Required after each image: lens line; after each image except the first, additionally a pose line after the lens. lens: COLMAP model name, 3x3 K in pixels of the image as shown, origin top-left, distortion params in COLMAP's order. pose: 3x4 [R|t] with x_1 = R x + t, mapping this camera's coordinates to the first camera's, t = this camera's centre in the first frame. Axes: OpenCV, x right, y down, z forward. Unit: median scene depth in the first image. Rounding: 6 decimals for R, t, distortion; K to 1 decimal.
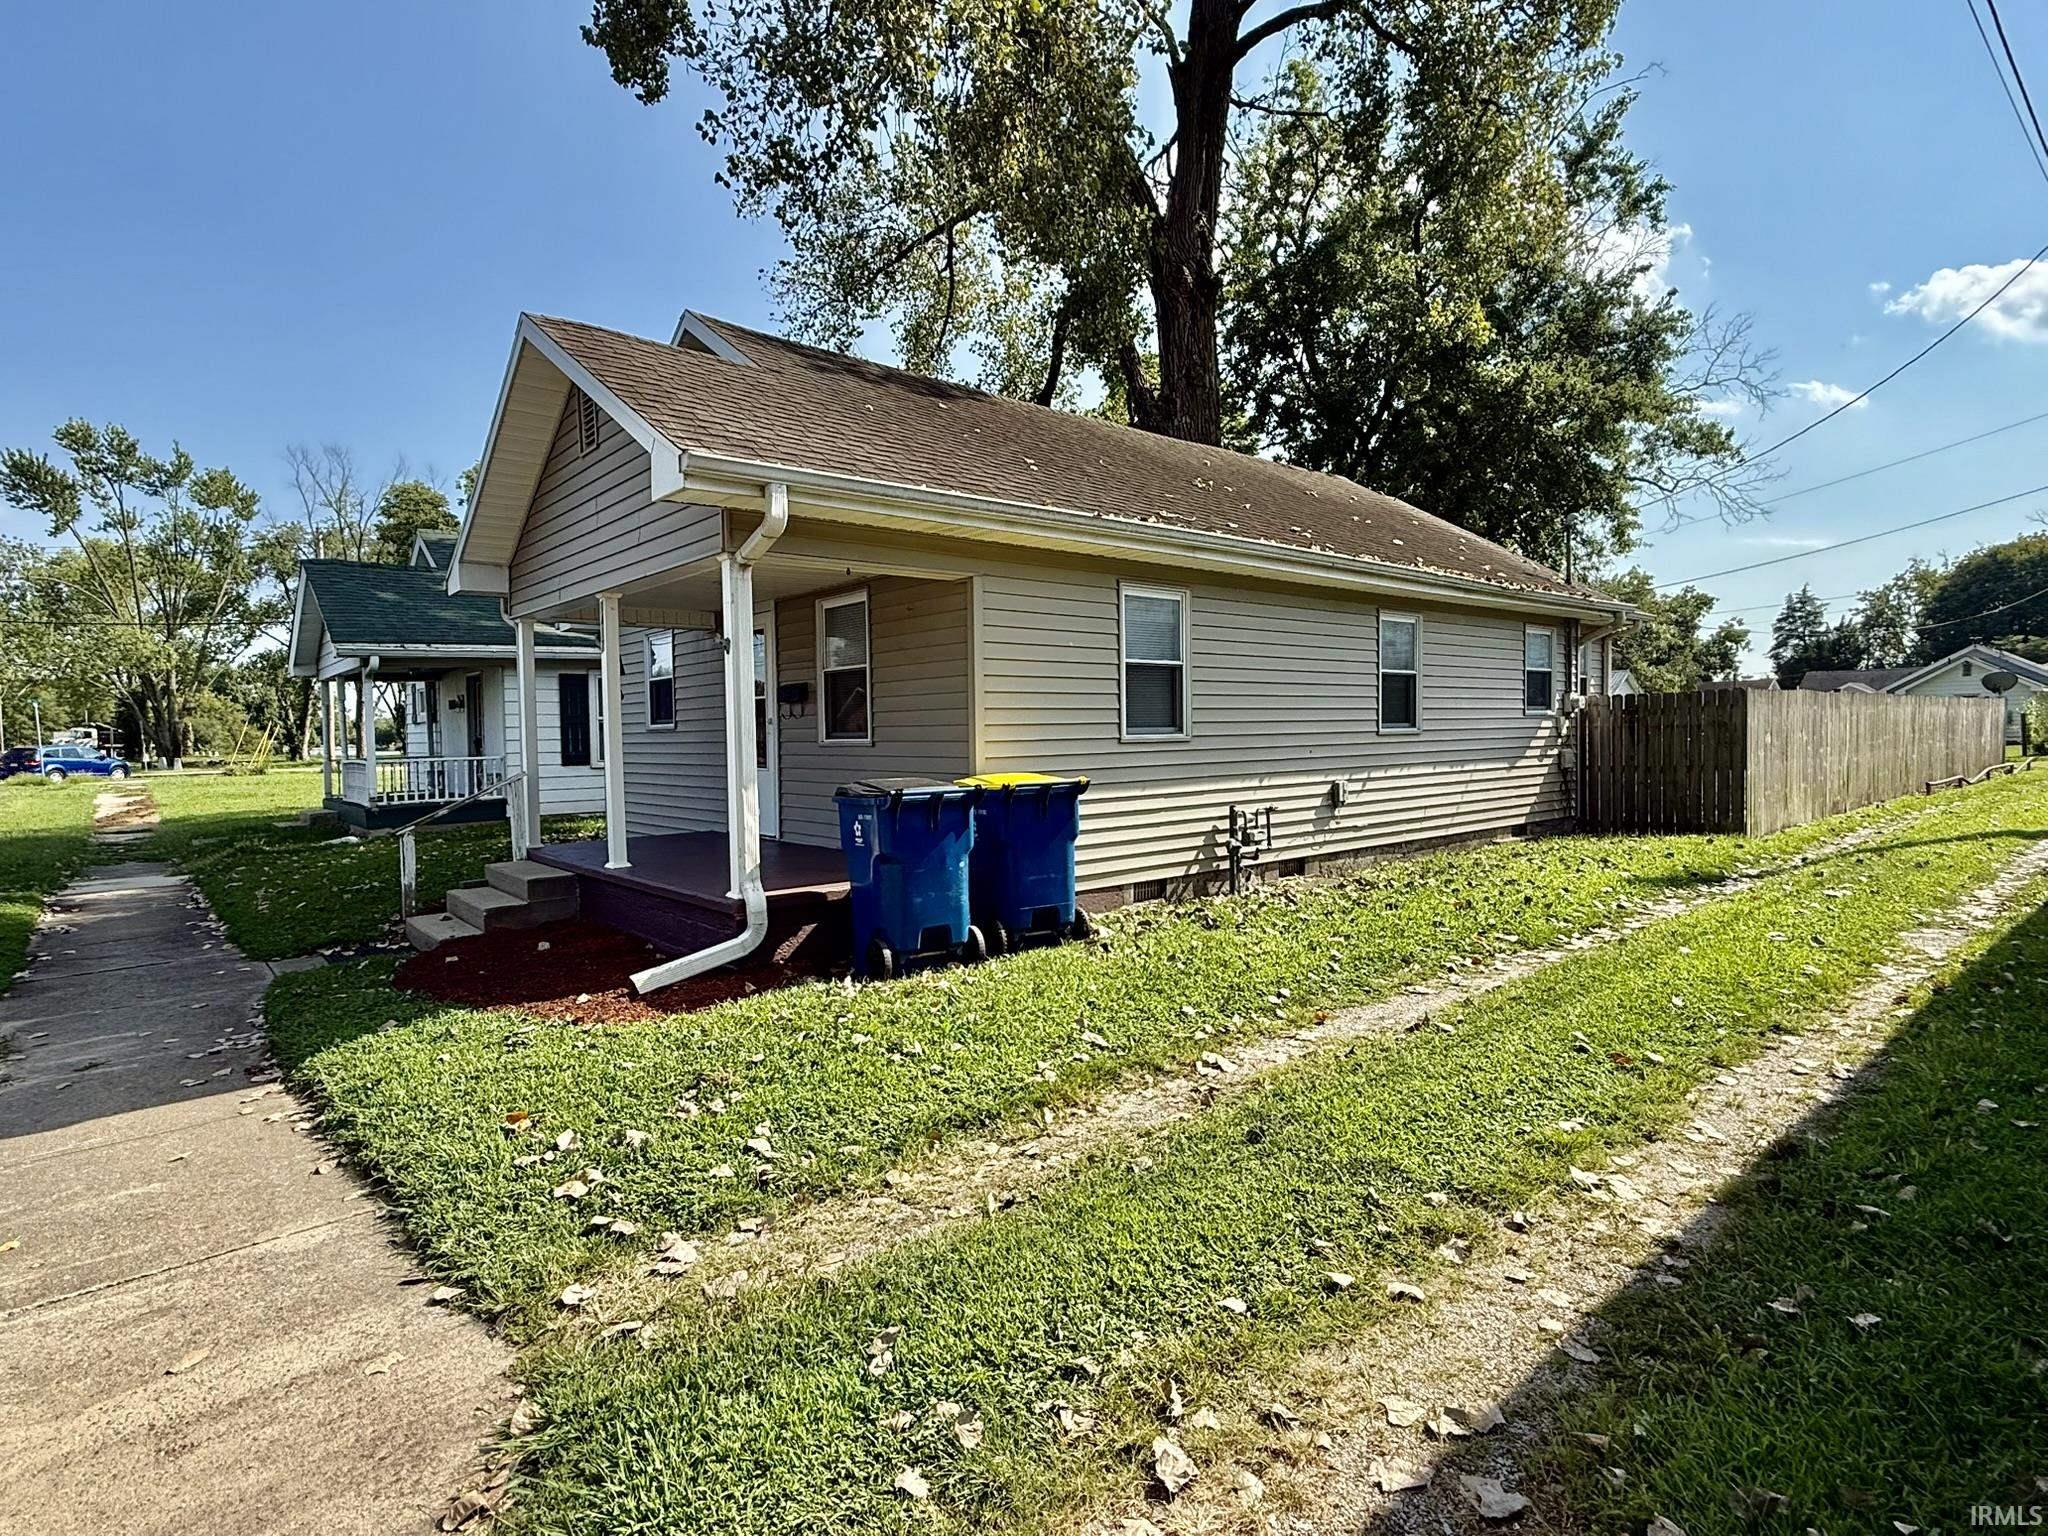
lens RADIAL K [[1070.0, 0, 1024.0], [0, 1070.0, 768.0], [0, 0, 1]] dist [-0.000021, -0.000072]
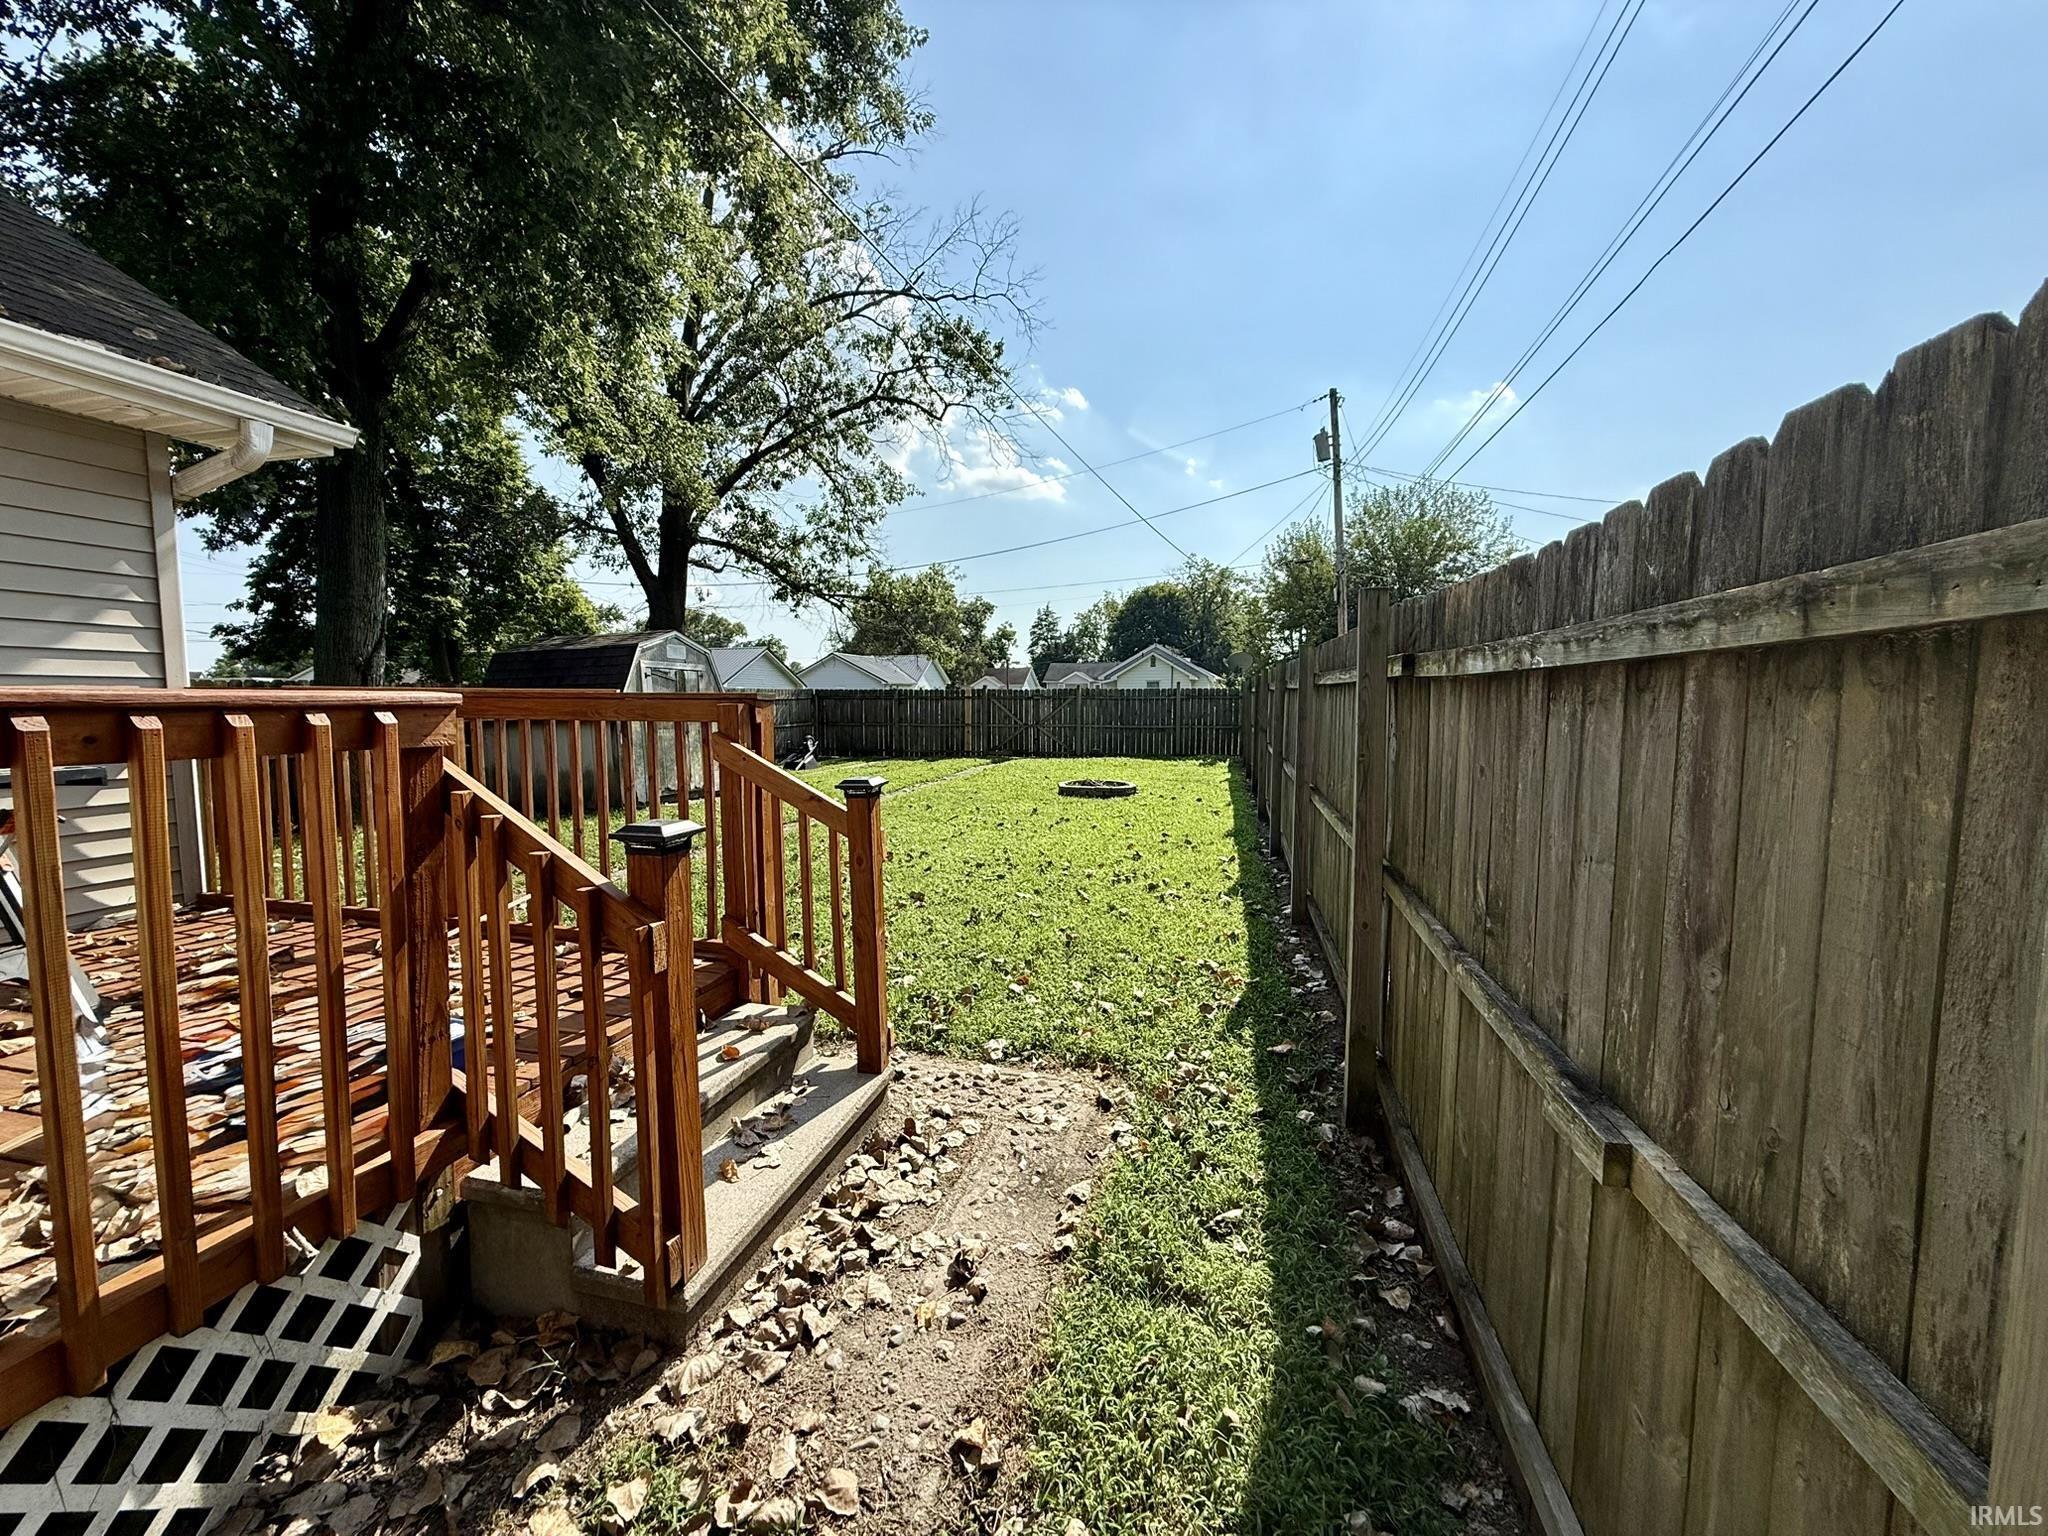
lens RADIAL K [[810.5, 0, 1019.0], [0, 810.5, 765.6], [0, 0, 1]] dist [0.000126, 0.000250]
pose [[0.825729, -0.033561, 0.563067, 0.077490], [0.007651, 0.998803, 0.048312, -0.005635], [-0.564015, -0.035585, 0.824998, 0.115856]]
